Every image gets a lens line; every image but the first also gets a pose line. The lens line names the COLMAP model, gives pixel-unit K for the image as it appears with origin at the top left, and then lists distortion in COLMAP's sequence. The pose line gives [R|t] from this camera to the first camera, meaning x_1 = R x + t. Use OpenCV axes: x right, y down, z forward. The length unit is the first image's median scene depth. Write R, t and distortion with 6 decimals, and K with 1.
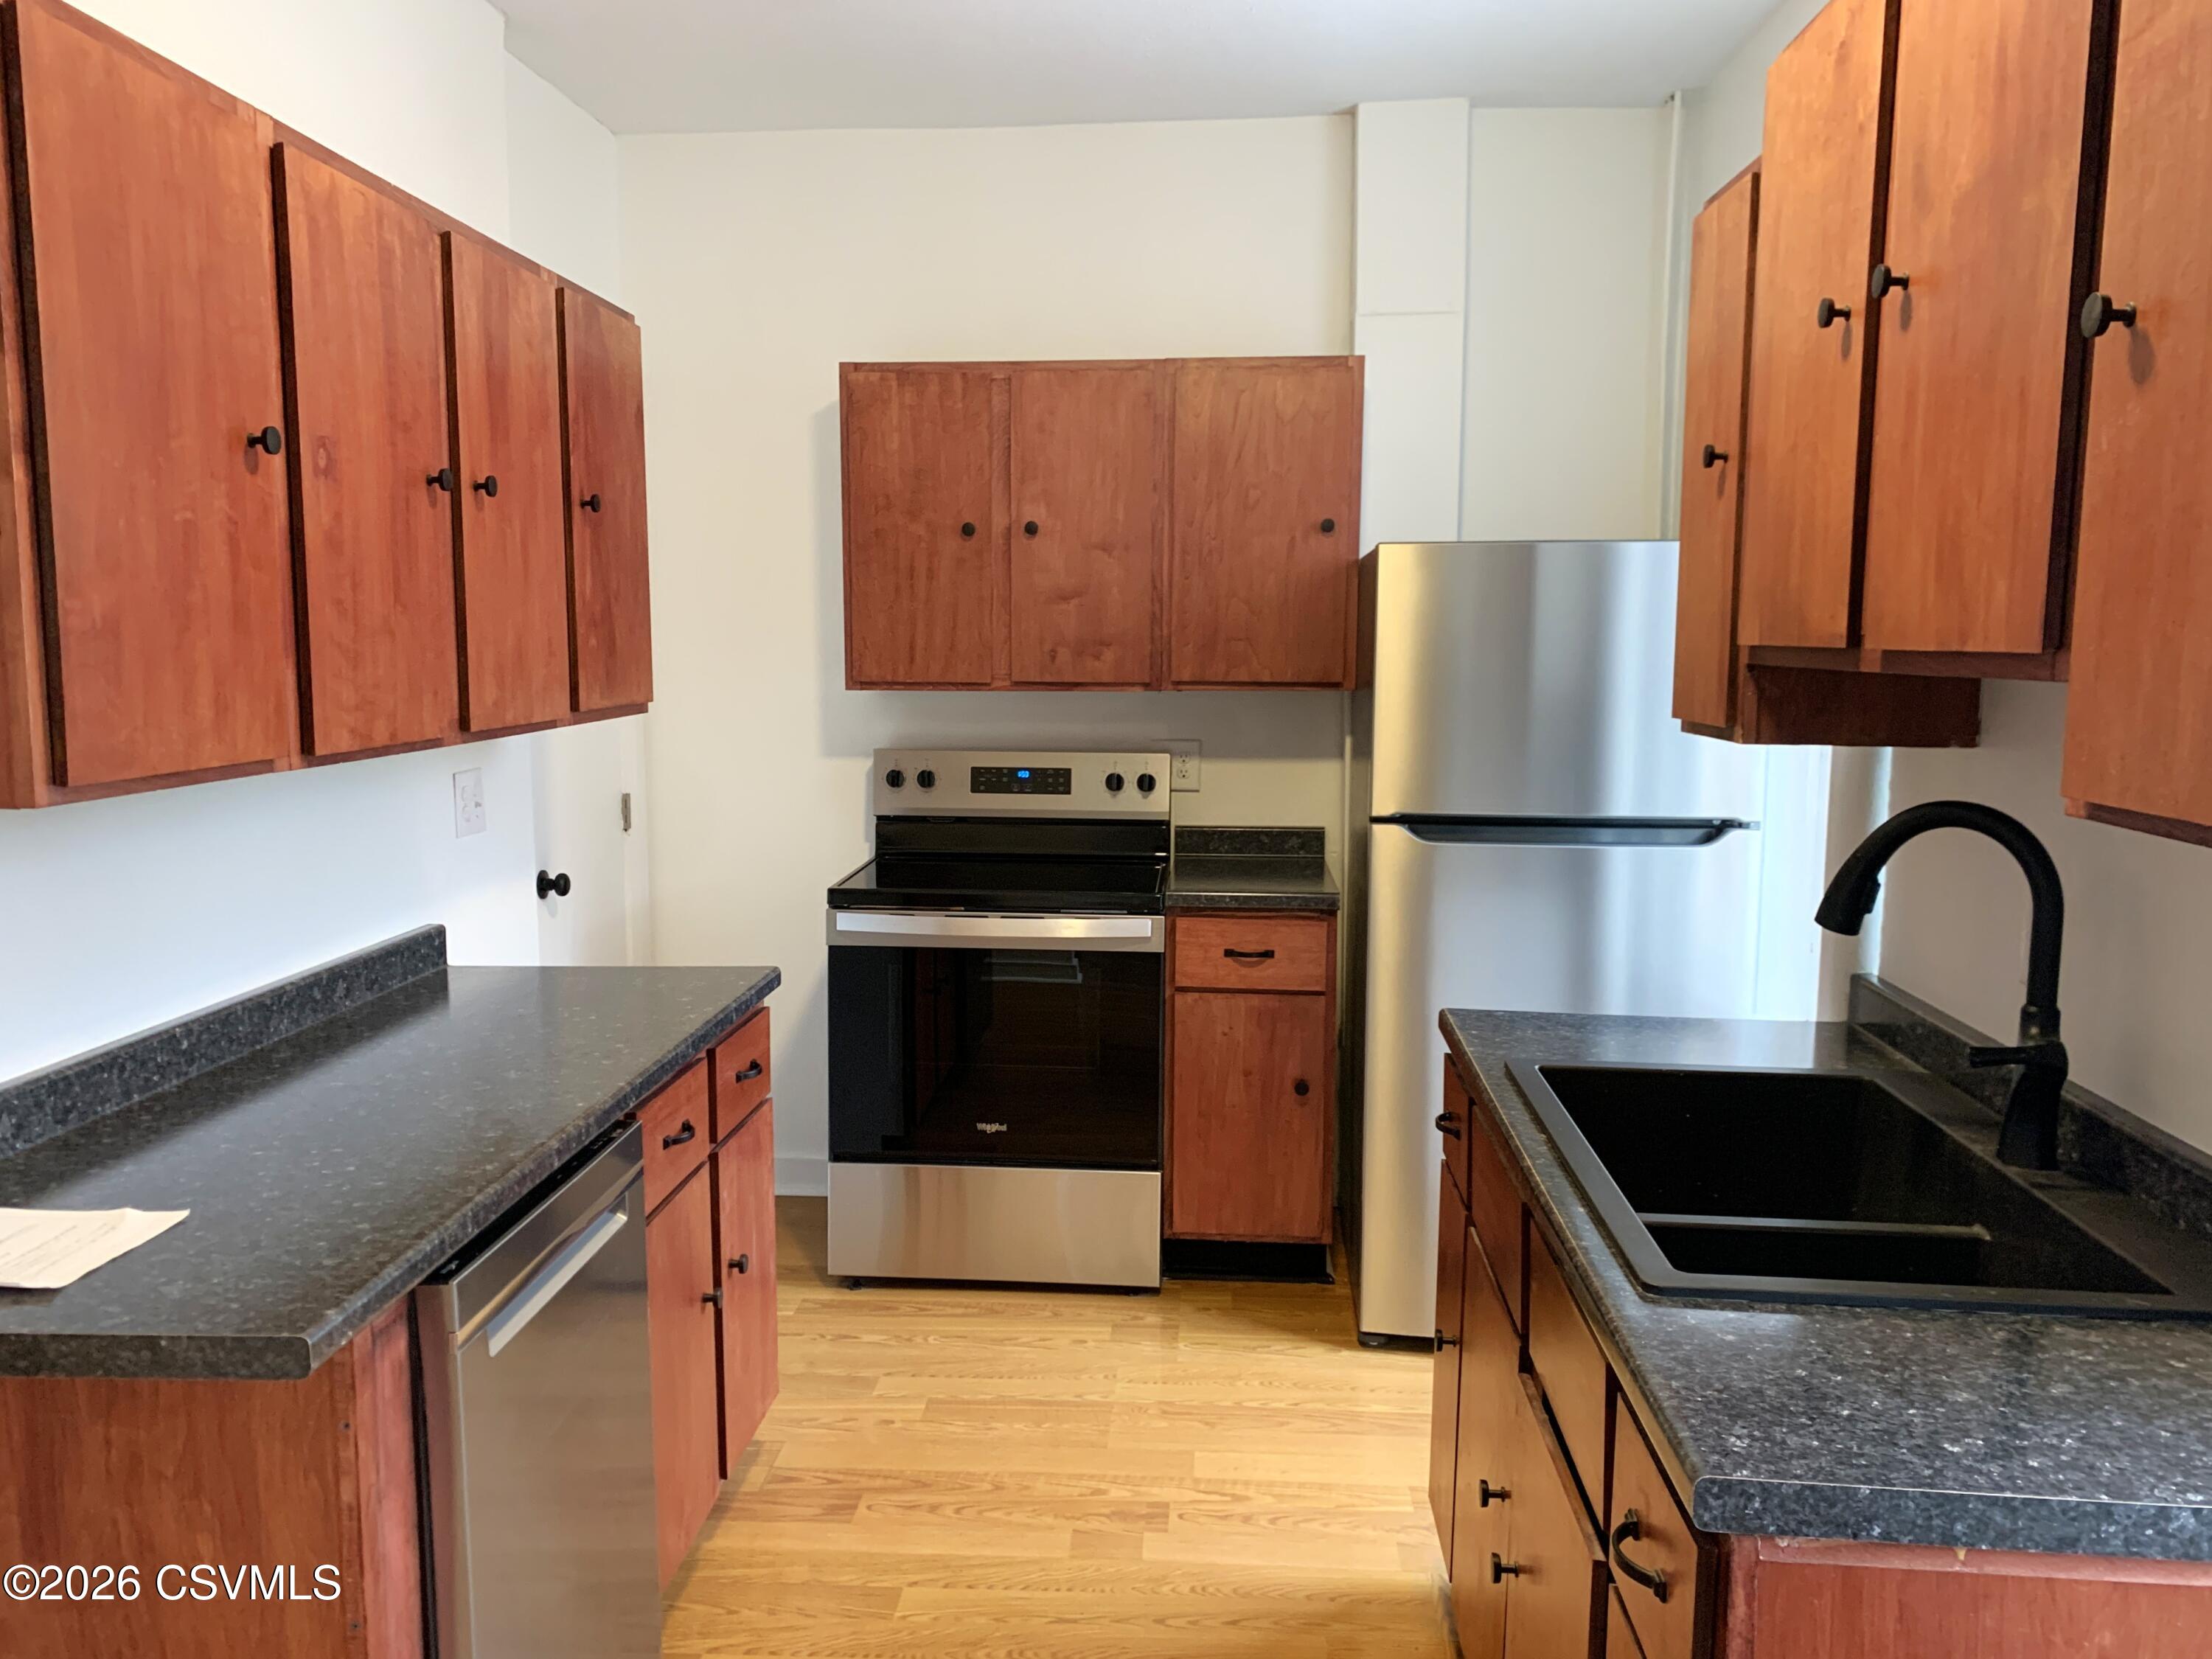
lens RADIAL K [[1711.8, 0, 1081.7], [0, 1711.8, 828.8], [0, 0, 1]] dist [0.041904, -0.019063]
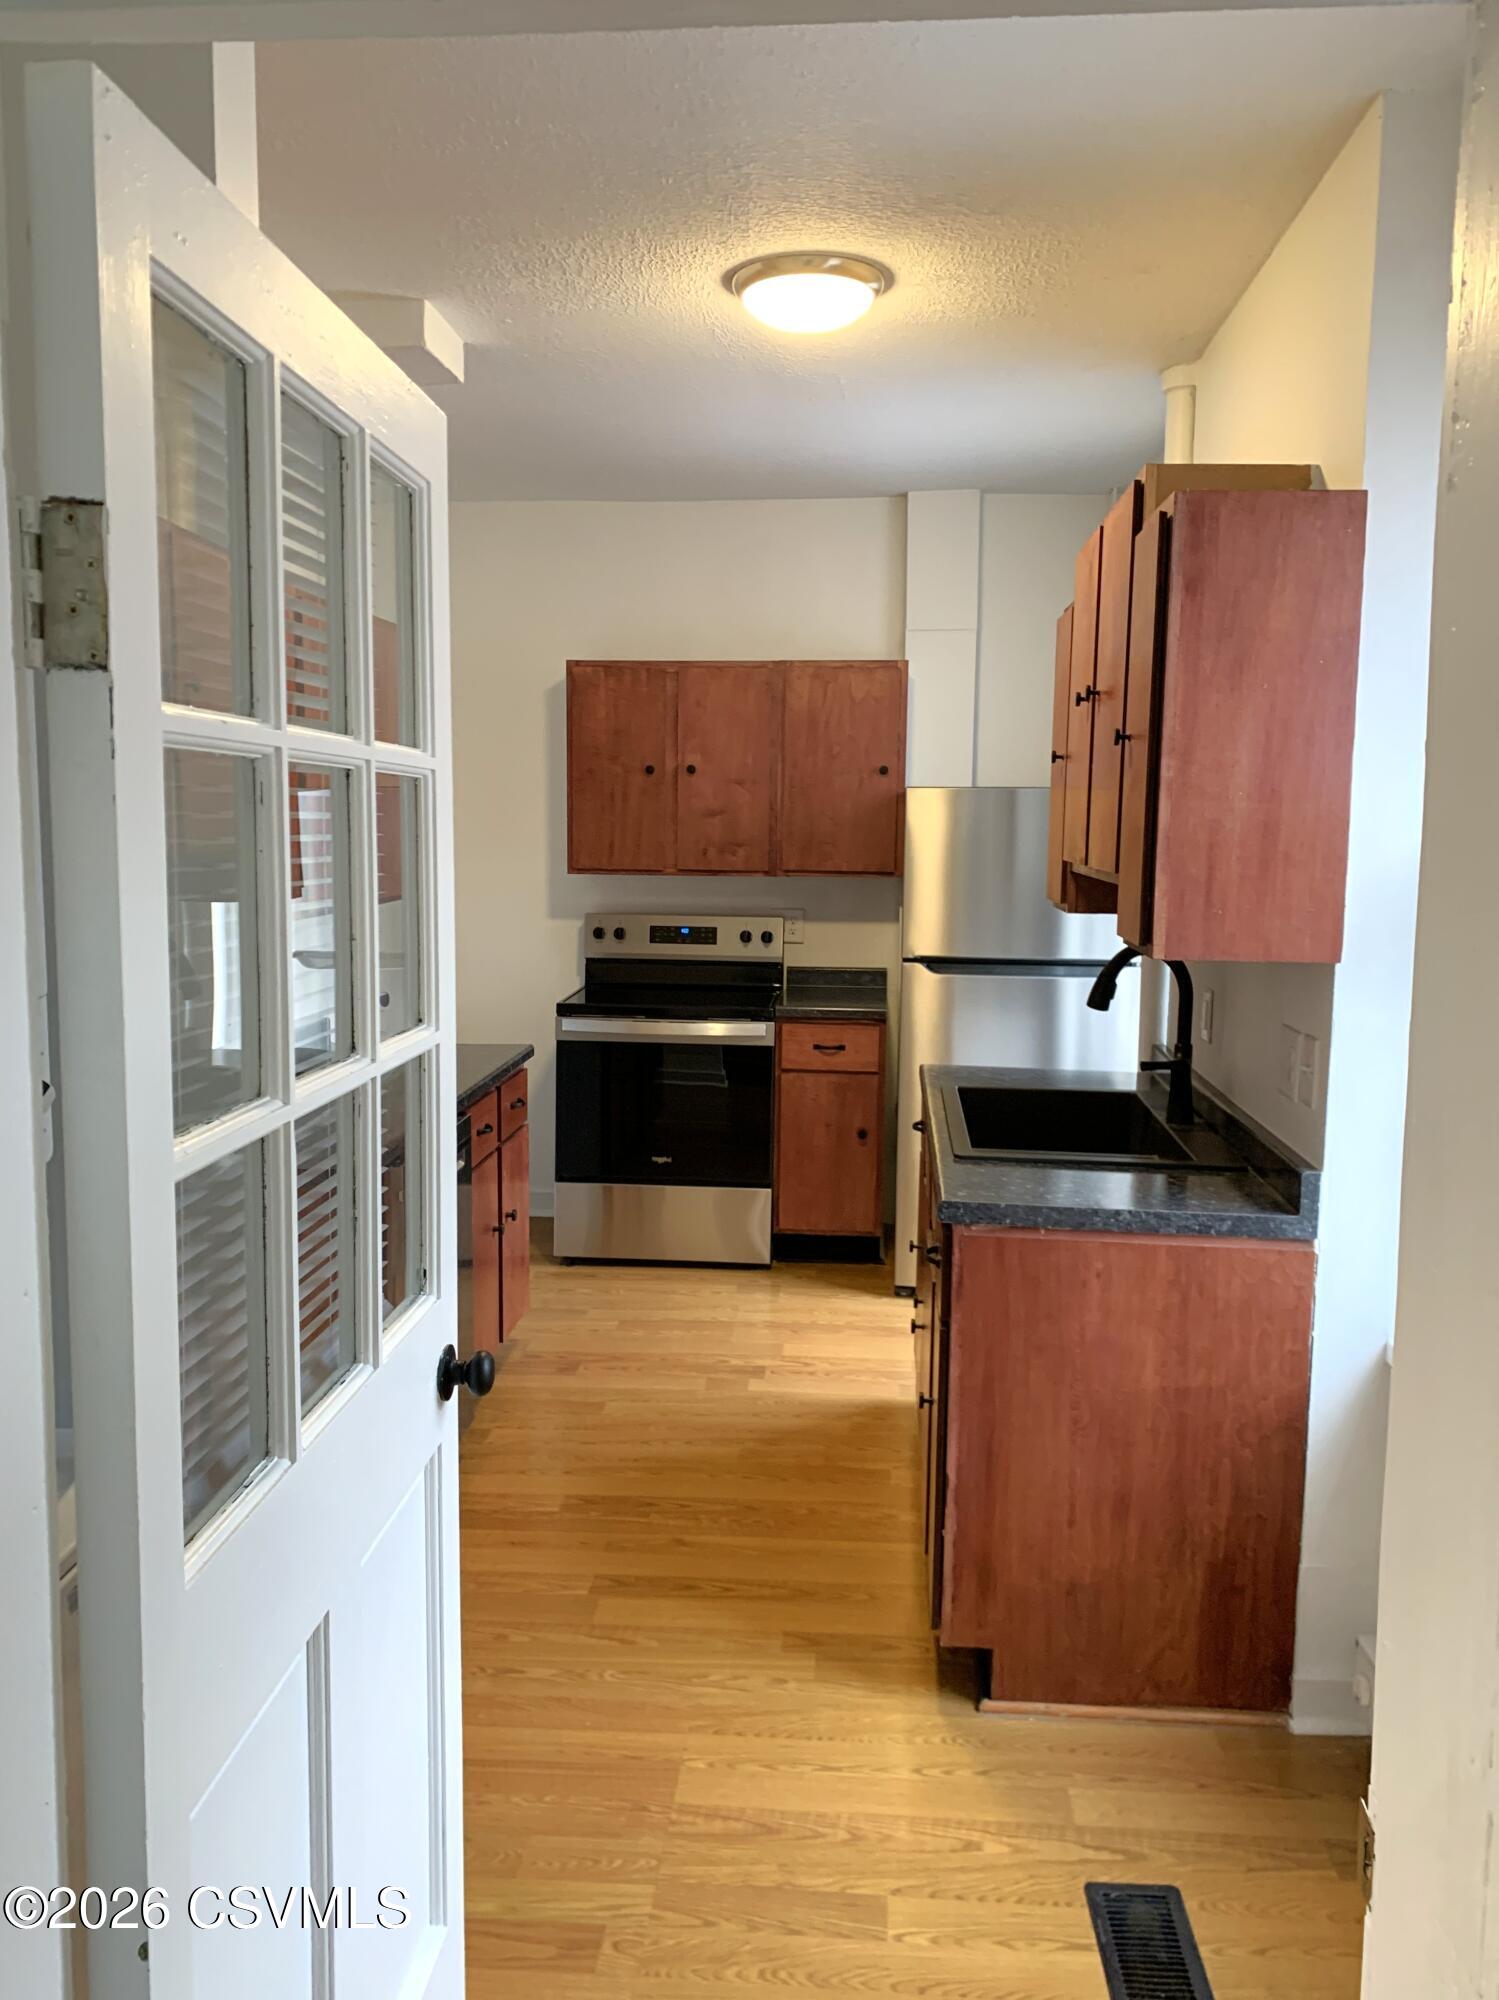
lens RADIAL K [[1496.4, 0, 757.0], [0, 1496.4, 945.7], [0, 0, 1]] dist [0.008119, -0.000696]
pose [[0.999933, 0.007606, 0.008752, 0.019557], [-0.007366, 0.999602, -0.027229, 0.018170], [-0.008955, 0.027163, 0.999591, -0.342236]]
